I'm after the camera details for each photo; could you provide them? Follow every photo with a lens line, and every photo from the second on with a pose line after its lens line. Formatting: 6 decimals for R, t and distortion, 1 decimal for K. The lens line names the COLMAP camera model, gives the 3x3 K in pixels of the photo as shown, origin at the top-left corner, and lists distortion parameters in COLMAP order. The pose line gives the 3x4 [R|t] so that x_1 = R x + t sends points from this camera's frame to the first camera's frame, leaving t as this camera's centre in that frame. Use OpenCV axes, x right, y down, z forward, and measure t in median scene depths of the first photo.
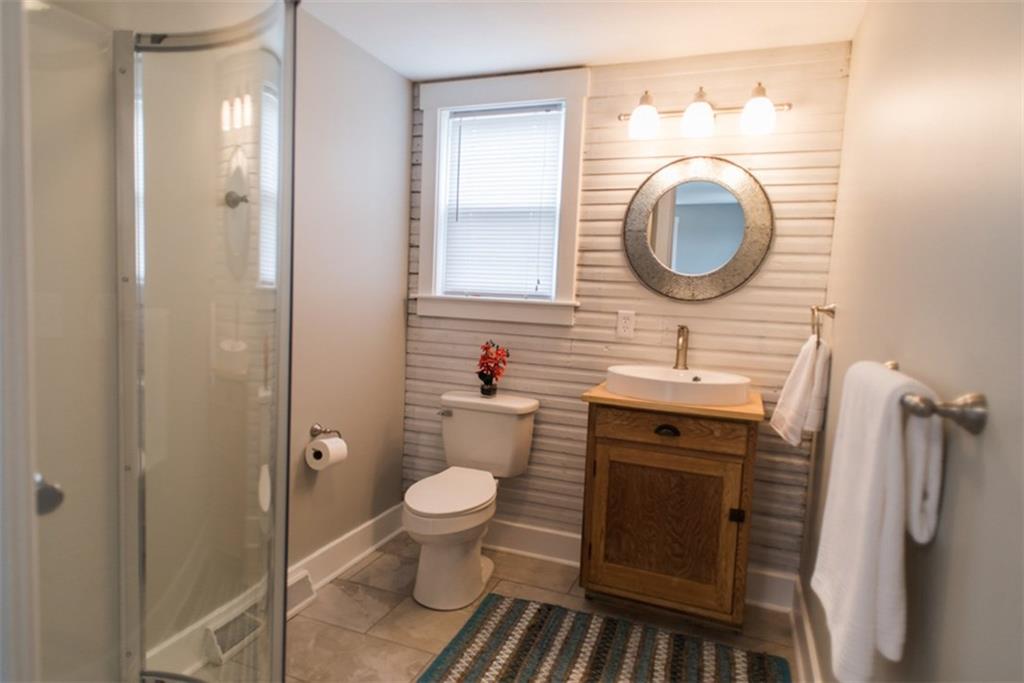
lens RADIAL K [[588.0, 0, 514.1], [0, 588.0, 338.9], [0, 0, 1]] dist [0.022595, -0.013524]
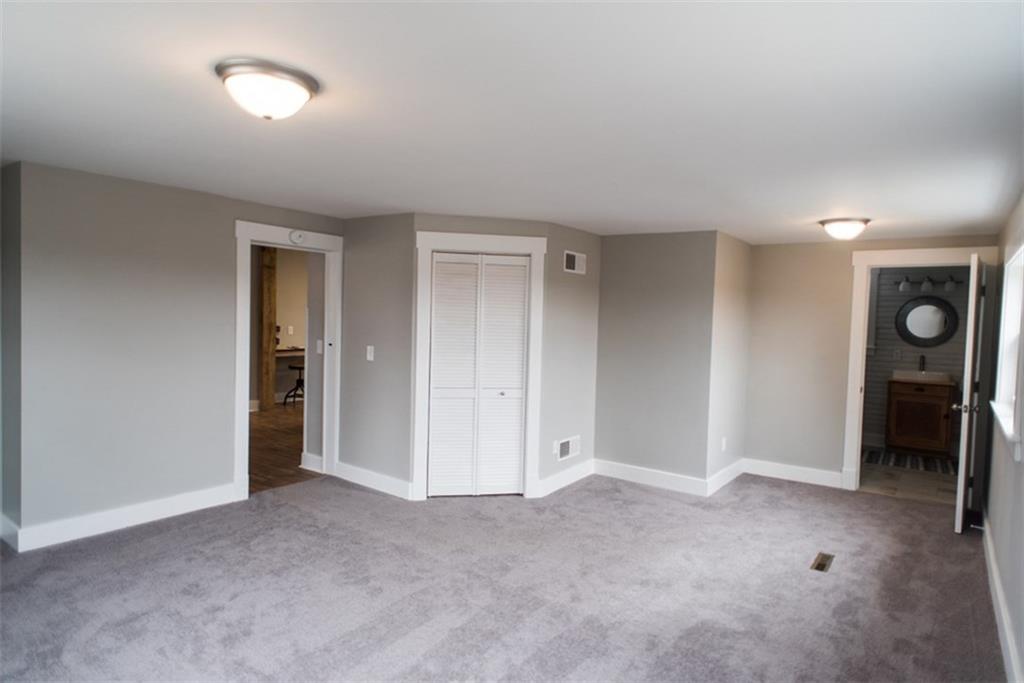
lens RADIAL K [[588.0, 0, 515.3], [0, 588.0, 349.3], [0, 0, 1]] dist [0.022595, -0.013524]
pose [[0.966552, -0.012650, -0.256157, -0.883255], [0.004809, 0.999501, -0.031217, 0.027244], [0.256424, 0.028941, 0.966131, -2.273206]]
